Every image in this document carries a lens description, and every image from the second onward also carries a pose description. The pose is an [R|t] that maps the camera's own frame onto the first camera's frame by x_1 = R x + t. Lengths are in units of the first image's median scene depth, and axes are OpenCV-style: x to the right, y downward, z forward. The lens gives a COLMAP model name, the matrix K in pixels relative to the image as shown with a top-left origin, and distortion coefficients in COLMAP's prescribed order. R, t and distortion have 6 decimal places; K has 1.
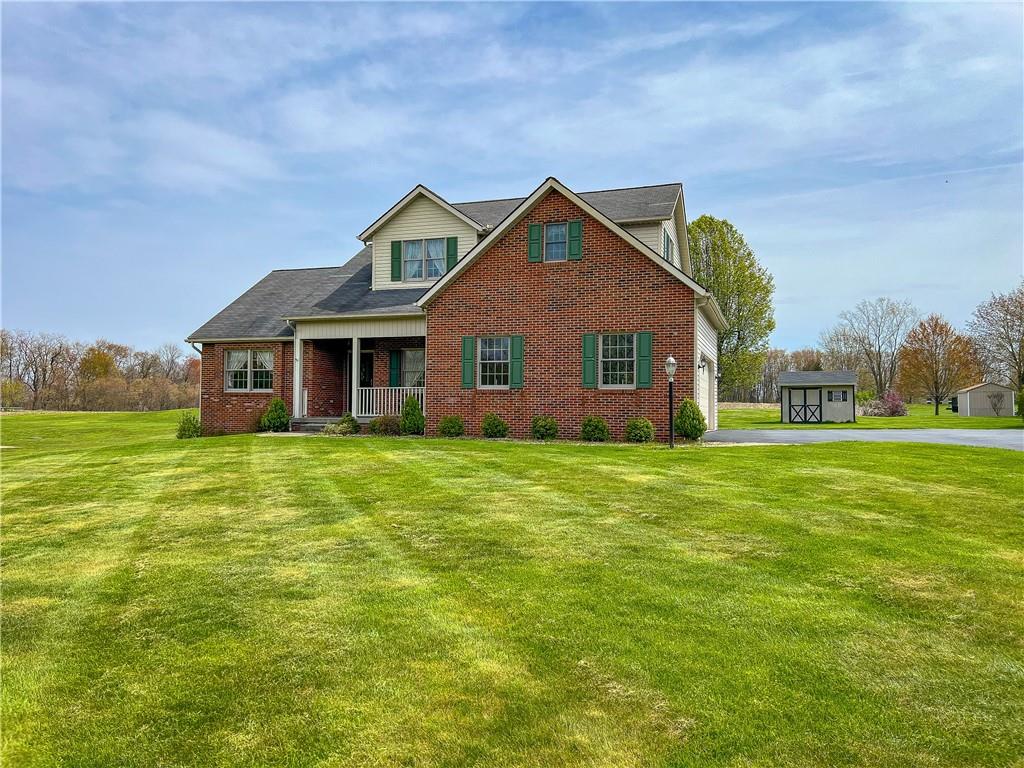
lens RADIAL K [[773.7, 0, 512.0], [0, 773.7, 386.0], [0, 0, 1]] dist [-0.005982, 0.000039]
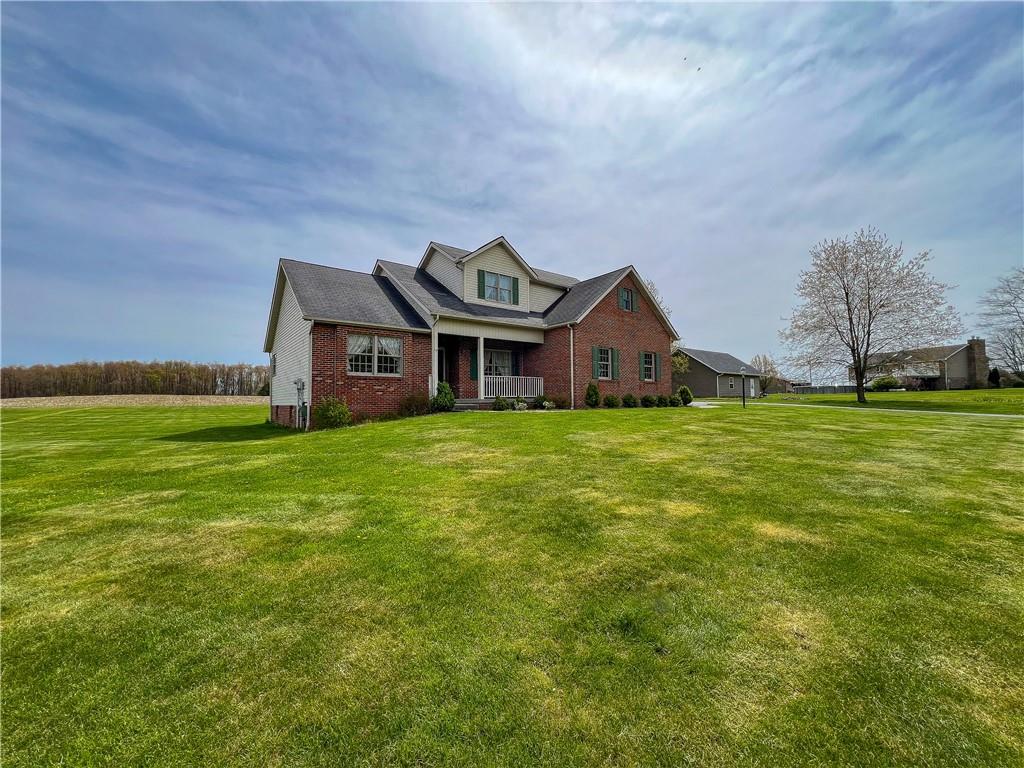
lens RADIAL K [[407.0, 0, 502.9], [0, 407.0, 359.7], [0, 0, 1]] dist [0.000053, 0.000009]
pose [[0.572097, 0.057251, 0.818185, -0.704123], [-0.029366, 0.998351, -0.049324, 0.008184], [-0.819660, 0.004192, 0.572835, 0.543482]]
